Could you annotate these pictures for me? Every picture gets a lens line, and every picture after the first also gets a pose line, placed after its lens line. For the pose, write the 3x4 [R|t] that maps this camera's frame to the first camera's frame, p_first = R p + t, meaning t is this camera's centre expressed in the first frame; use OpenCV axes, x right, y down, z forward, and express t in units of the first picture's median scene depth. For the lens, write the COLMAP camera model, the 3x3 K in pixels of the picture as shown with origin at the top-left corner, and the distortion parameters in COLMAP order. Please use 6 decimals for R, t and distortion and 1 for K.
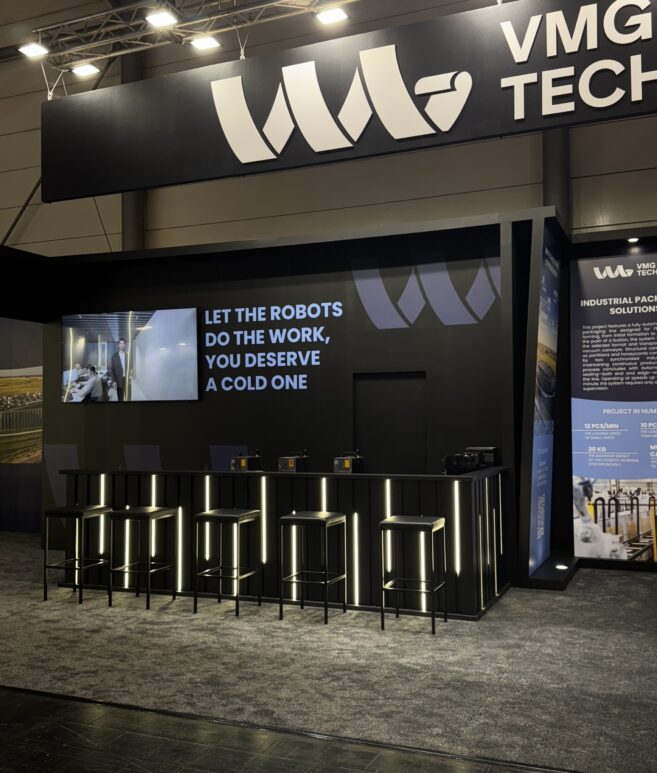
lens RADIAL K [[822.7, 0, 333.8], [0, 822.7, 384.8], [0, 0, 1]] dist [0.178328, -0.343940]
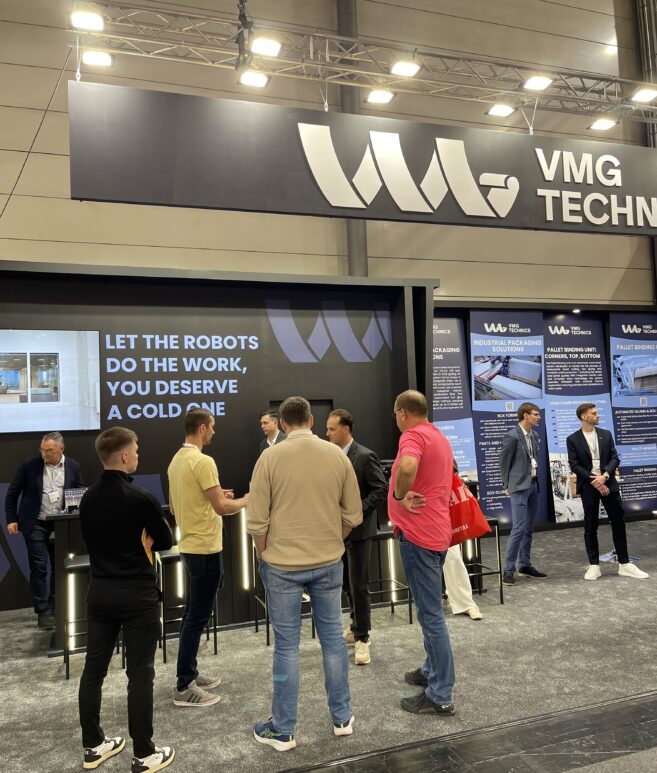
lens RADIAL K [[668.5, 0, 331.5], [0, 668.5, 385.8], [0, 0, 1]] dist [0.077302, -0.083819]
pose [[0.733876, 0.019000, 0.679018, -0.528084], [0.007235, 0.999333, -0.035782, -0.001510], [-0.679245, 0.031172, 0.733249, 0.279776]]
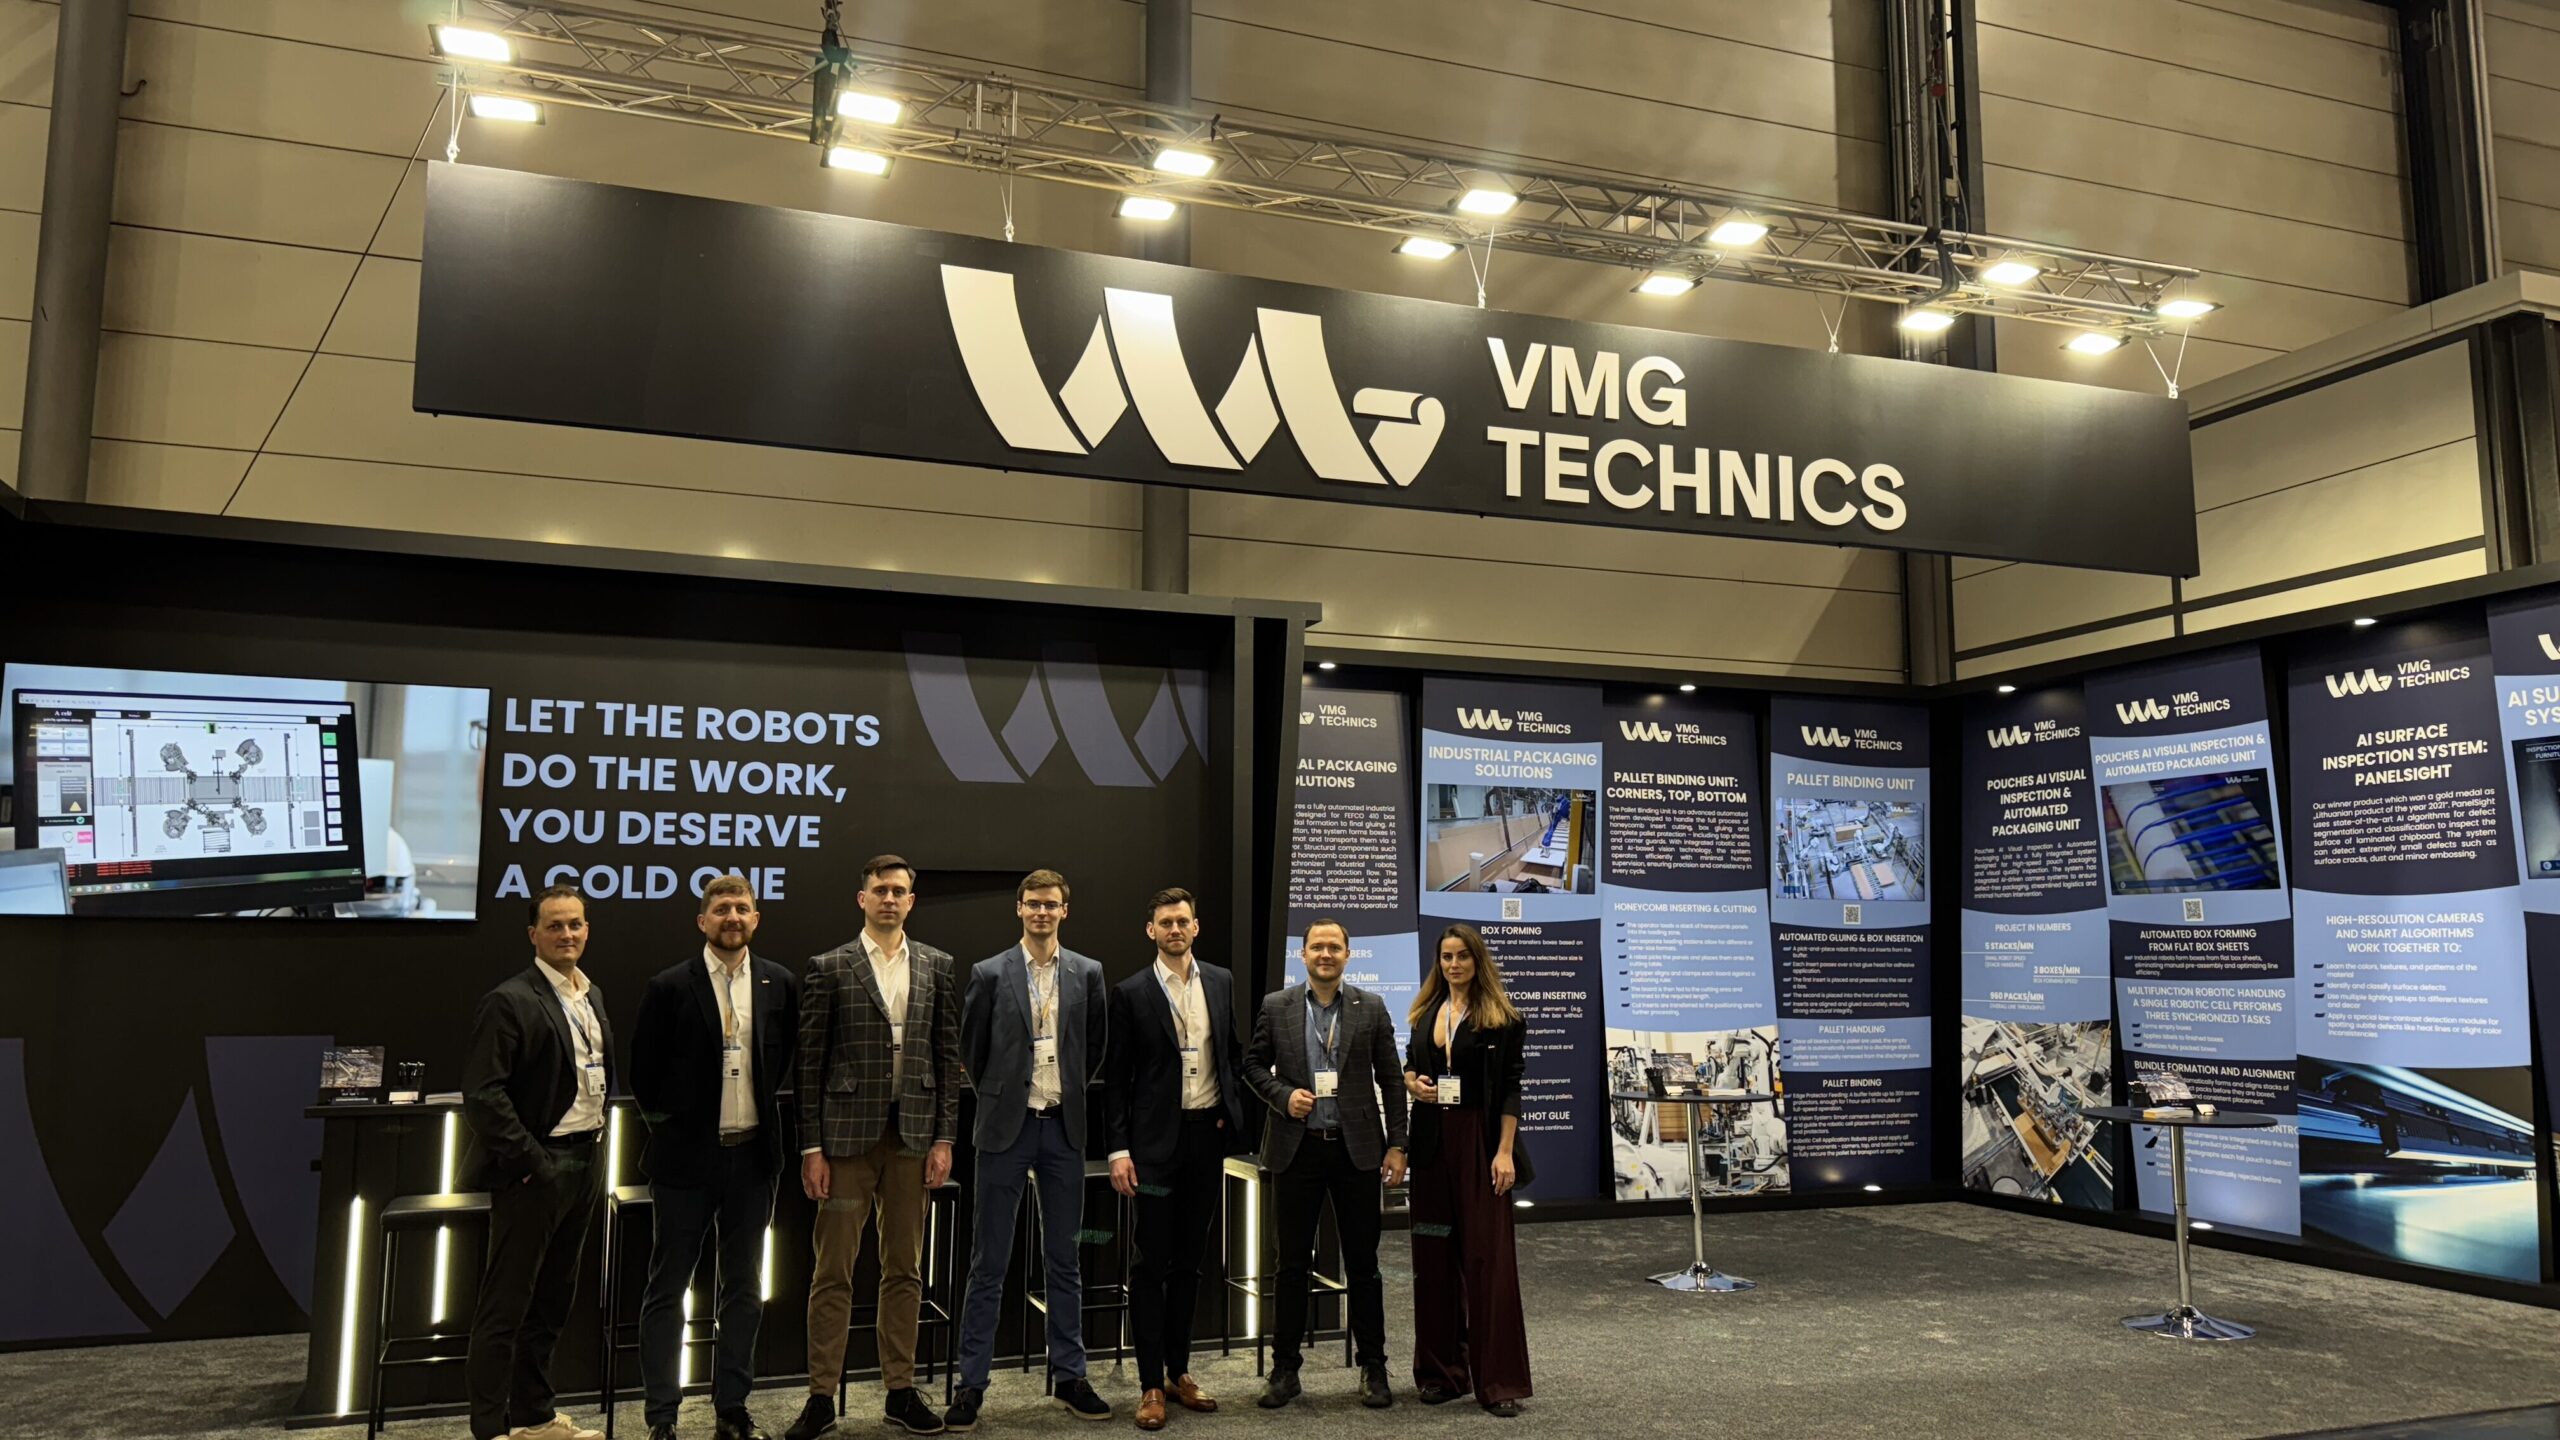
lens RADIAL K [[1819.4, 0, 1280.0], [0, 1819.4, 720.0], [0, 0, 1]] dist [0.183844, -0.351305]
pose [[0.719126, 0.097226, 0.688044, -0.549129], [-0.037701, 0.994164, -0.101079, -0.001302], [-0.693856, 0.046749, 0.718595, 0.089141]]
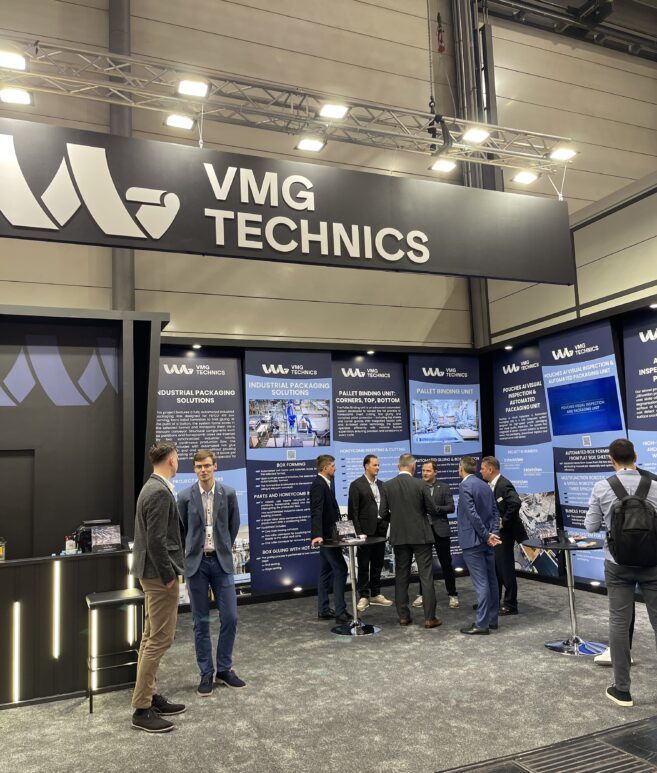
lens RADIAL K [[664.2, 0, 331.0], [0, 664.2, 389.8], [0, 0, 1]] dist [0.081039, -0.096457]
pose [[0.689035, 0.062283, 0.722047, -0.232536], [0.006502, 0.995729, -0.092095, -0.010534], [-0.724699, 0.068151, 0.685687, 0.151188]]
